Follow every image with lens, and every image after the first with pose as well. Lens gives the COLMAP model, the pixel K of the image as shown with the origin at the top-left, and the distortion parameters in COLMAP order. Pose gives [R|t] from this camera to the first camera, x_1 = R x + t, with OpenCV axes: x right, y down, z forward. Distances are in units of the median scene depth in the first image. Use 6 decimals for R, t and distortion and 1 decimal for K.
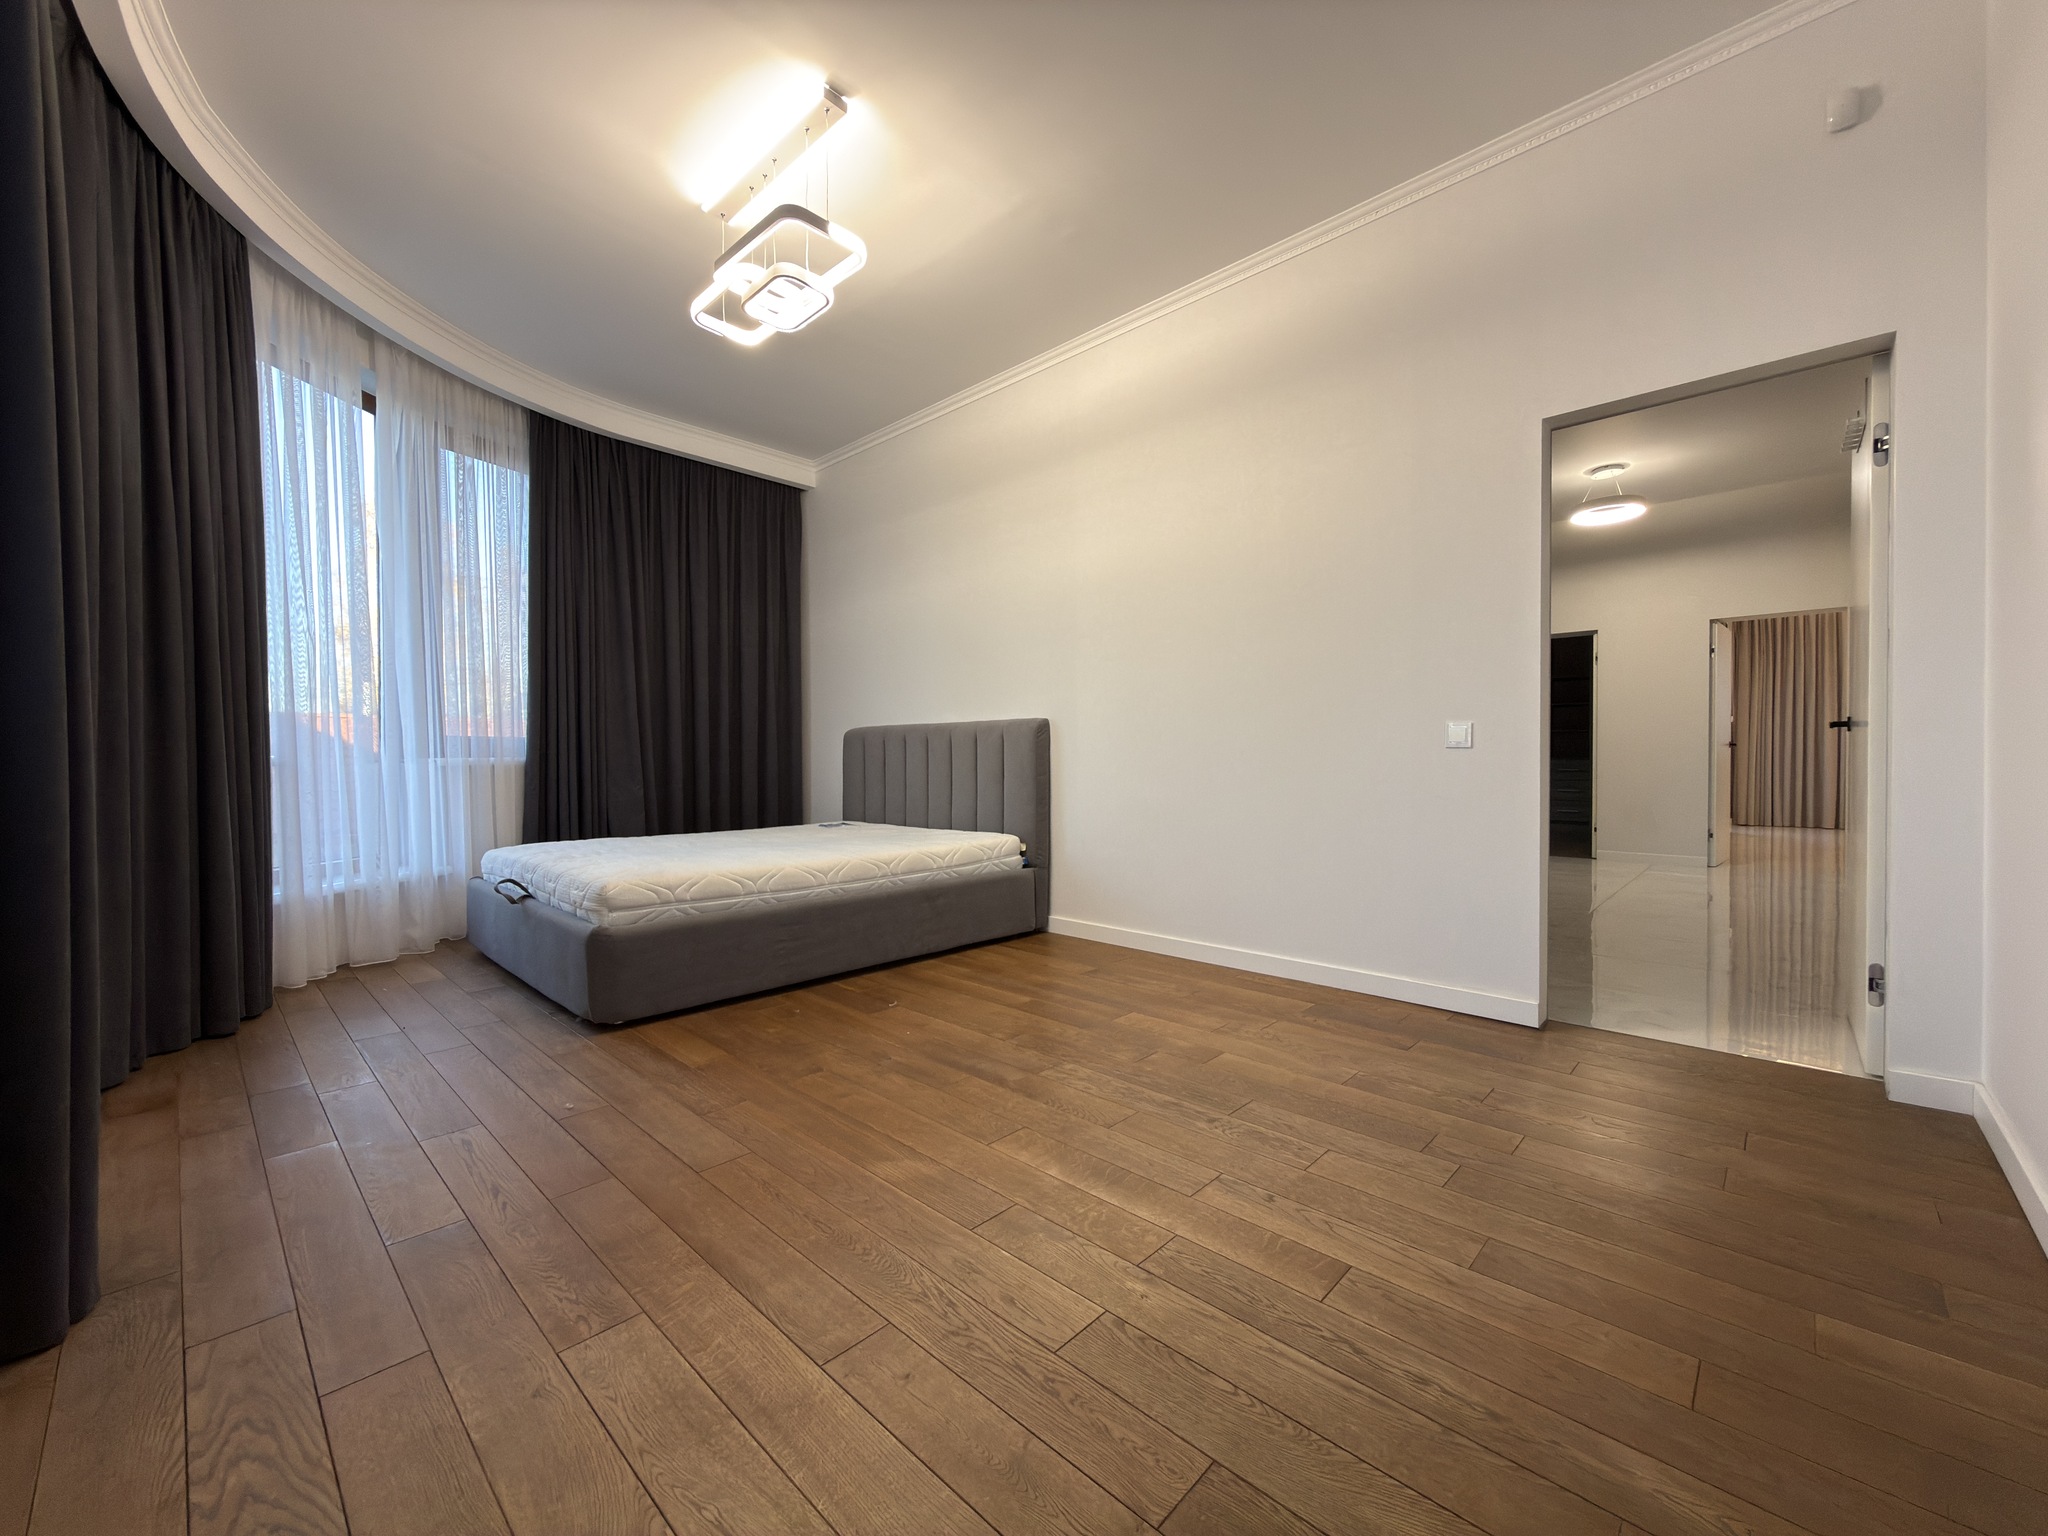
lens RADIAL K [[815.0, 0, 1024.0], [0, 815.0, 768.0], [0, 0, 1]] dist [0.001258, 0.000123]
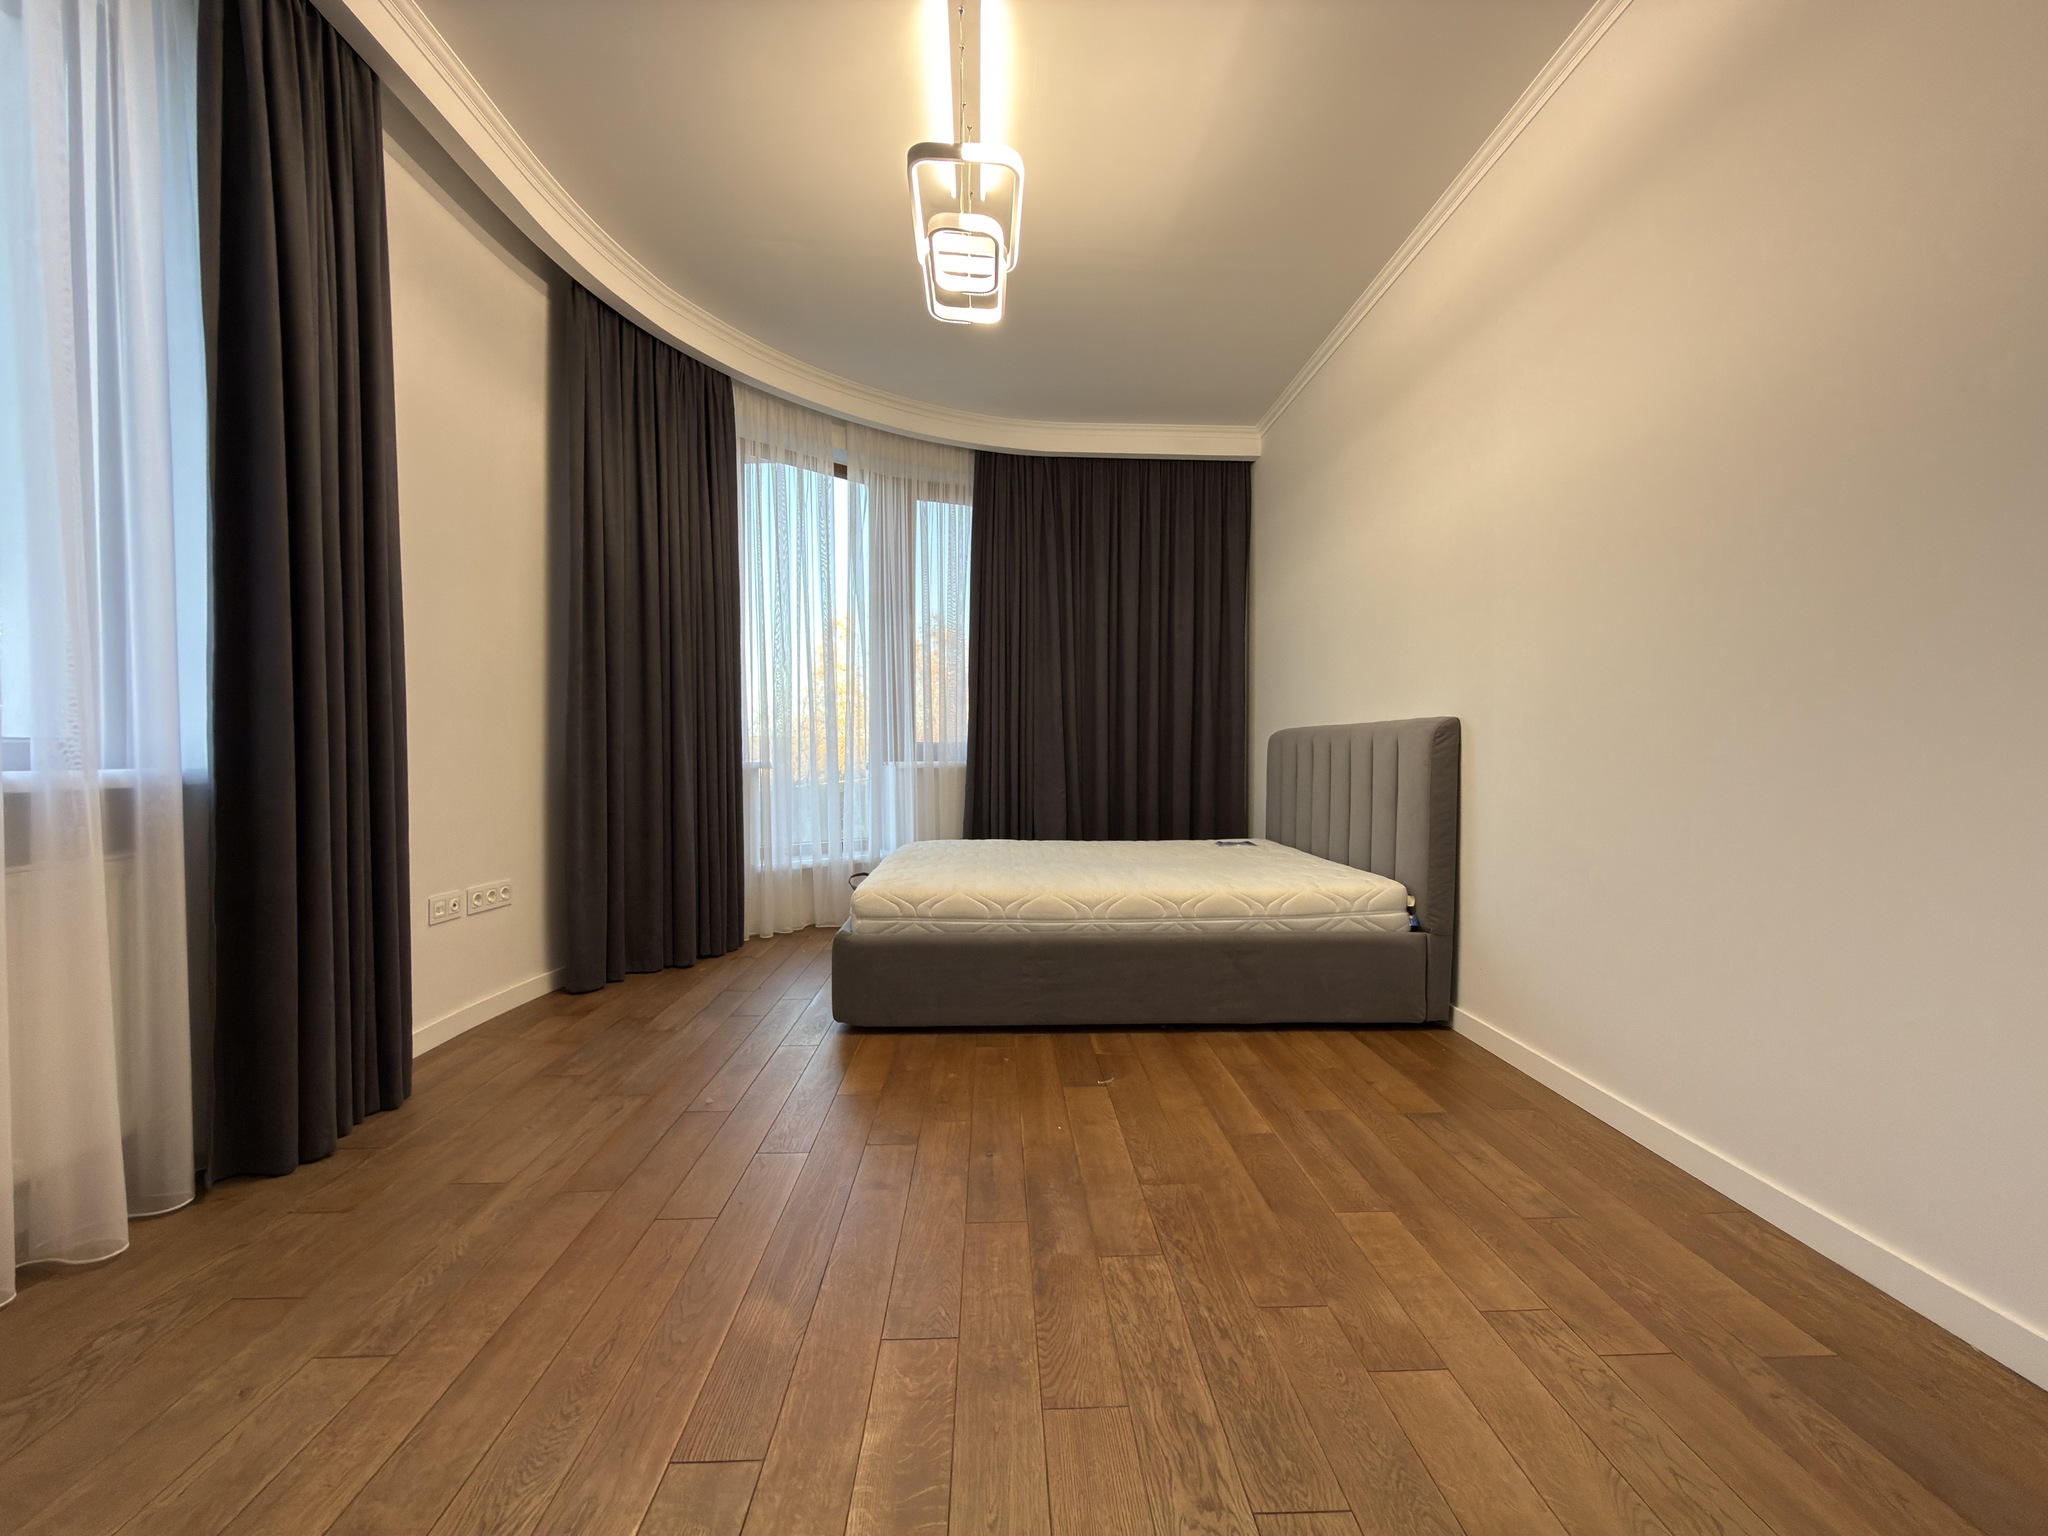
lens RADIAL K [[815.0, 0, 1024.0], [0, 815.0, 768.0], [0, 0, 1]] dist [0.001258, 0.000123]
pose [[0.721238, 0.020531, -0.692383, 0.300715], [-0.015322, 0.999789, 0.013686, -0.027703], [0.692518, 0.000737, 0.721401, 0.325598]]
